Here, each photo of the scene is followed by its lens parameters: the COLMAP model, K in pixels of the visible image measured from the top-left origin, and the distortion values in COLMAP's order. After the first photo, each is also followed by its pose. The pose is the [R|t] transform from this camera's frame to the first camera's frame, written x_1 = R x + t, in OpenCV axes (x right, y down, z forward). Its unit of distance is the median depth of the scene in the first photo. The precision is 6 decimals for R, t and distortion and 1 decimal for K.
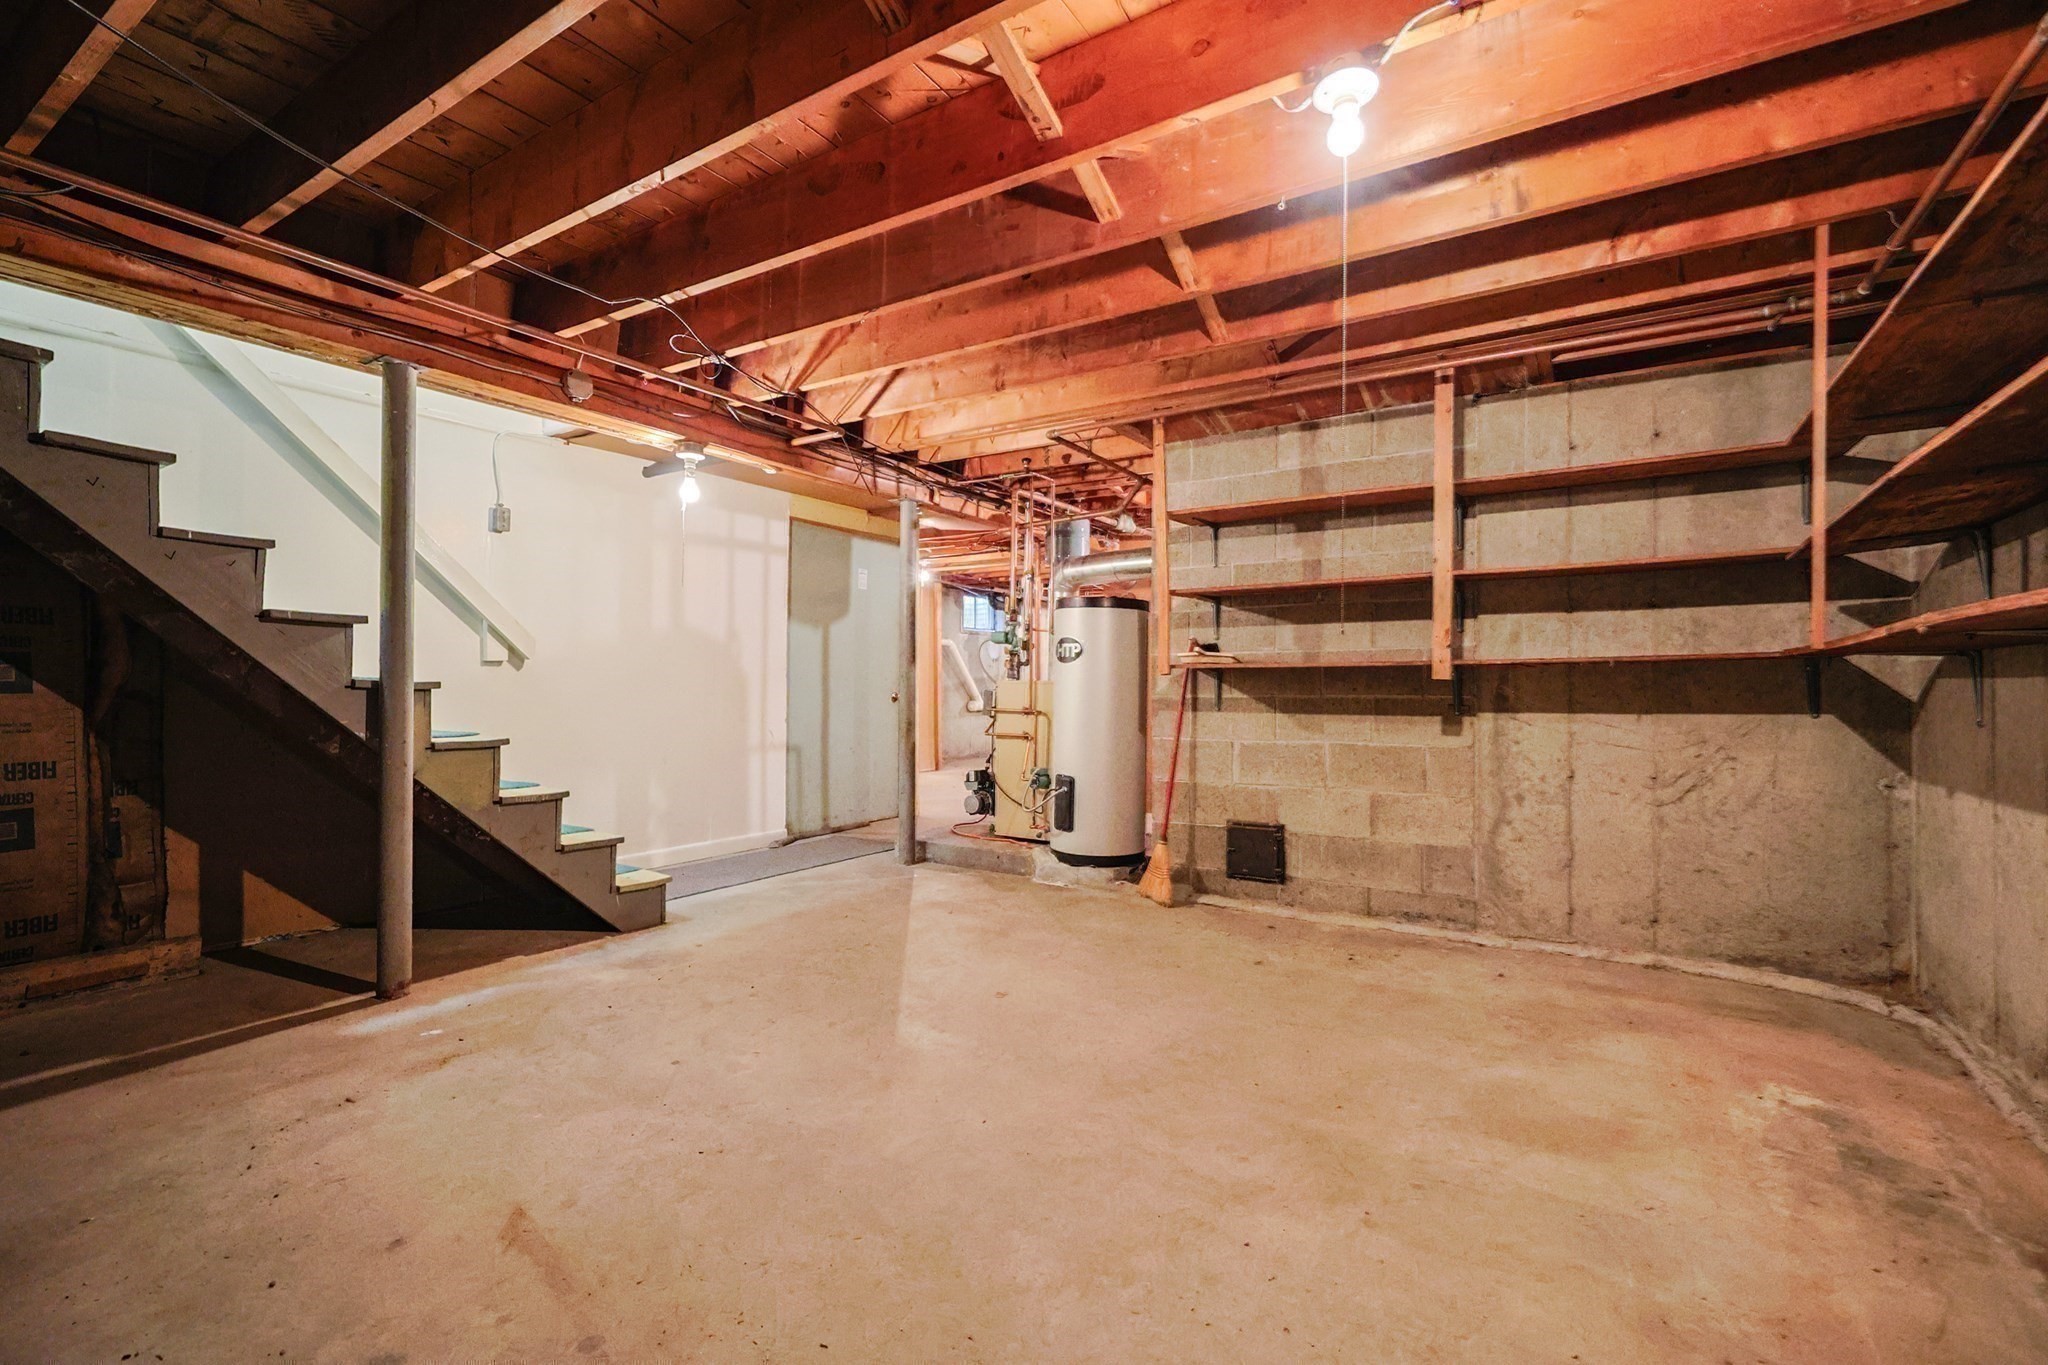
lens RADIAL K [[880.3, 0, 1025.4], [0, 880.3, 685.9], [0, 0, 1]] dist [0.001425, -0.001443]
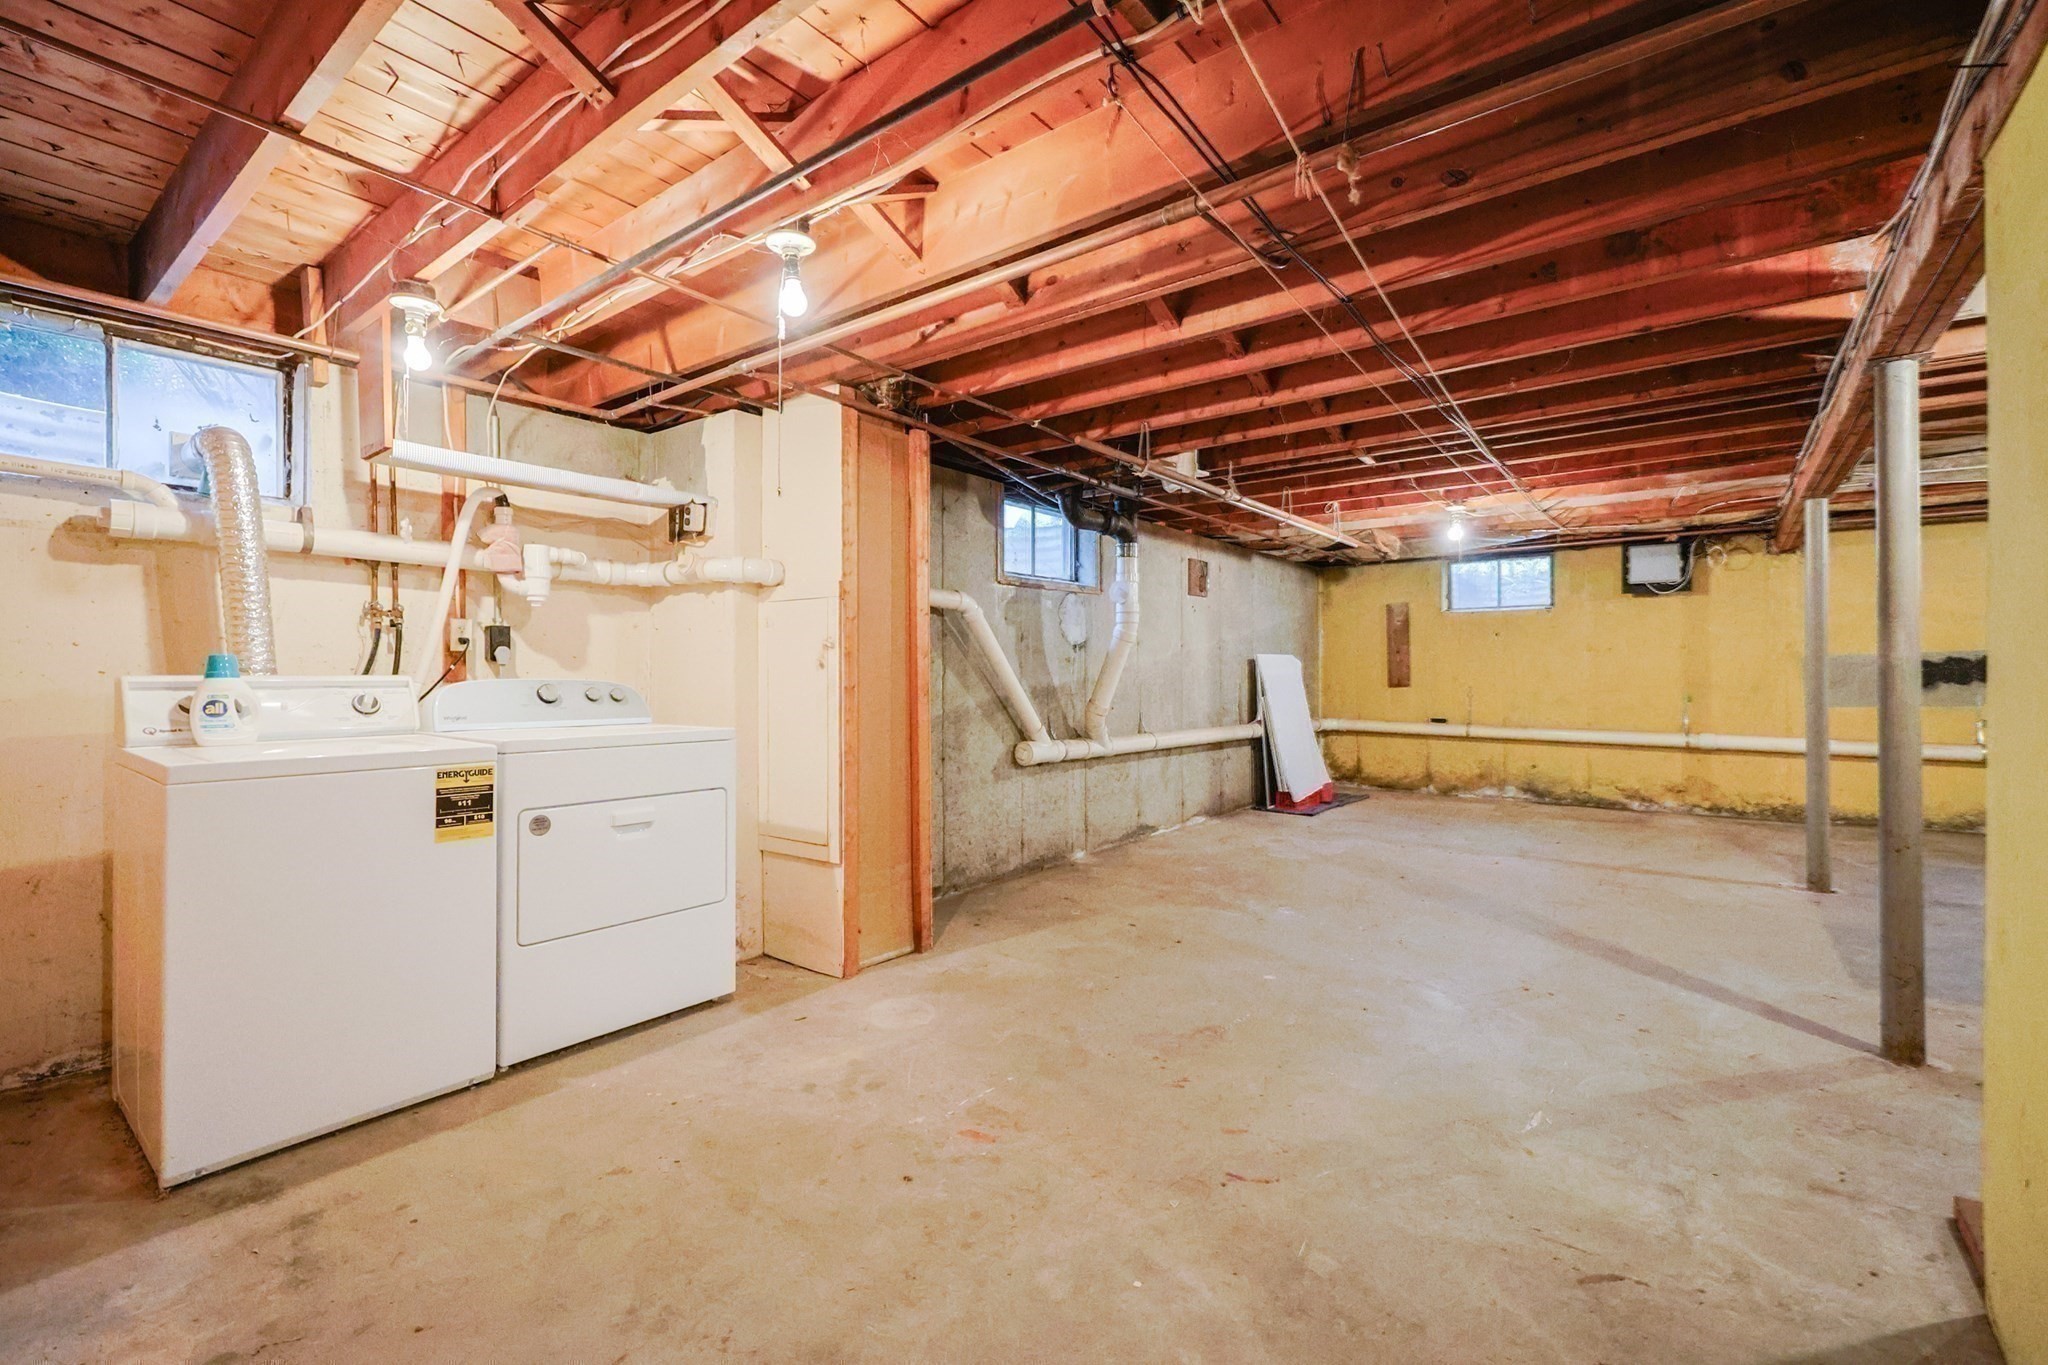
lens RADIAL K [[880.3, 0, 1026.6], [0, 880.3, 679.4], [0, 0, 1]] dist [0.001425, -0.001443]
pose [[0.995343, -0.009795, -0.095898, -0.018414], [0.009479, 0.999948, -0.003748, -0.011644], [0.095930, 0.002821, 0.995384, 0.574540]]
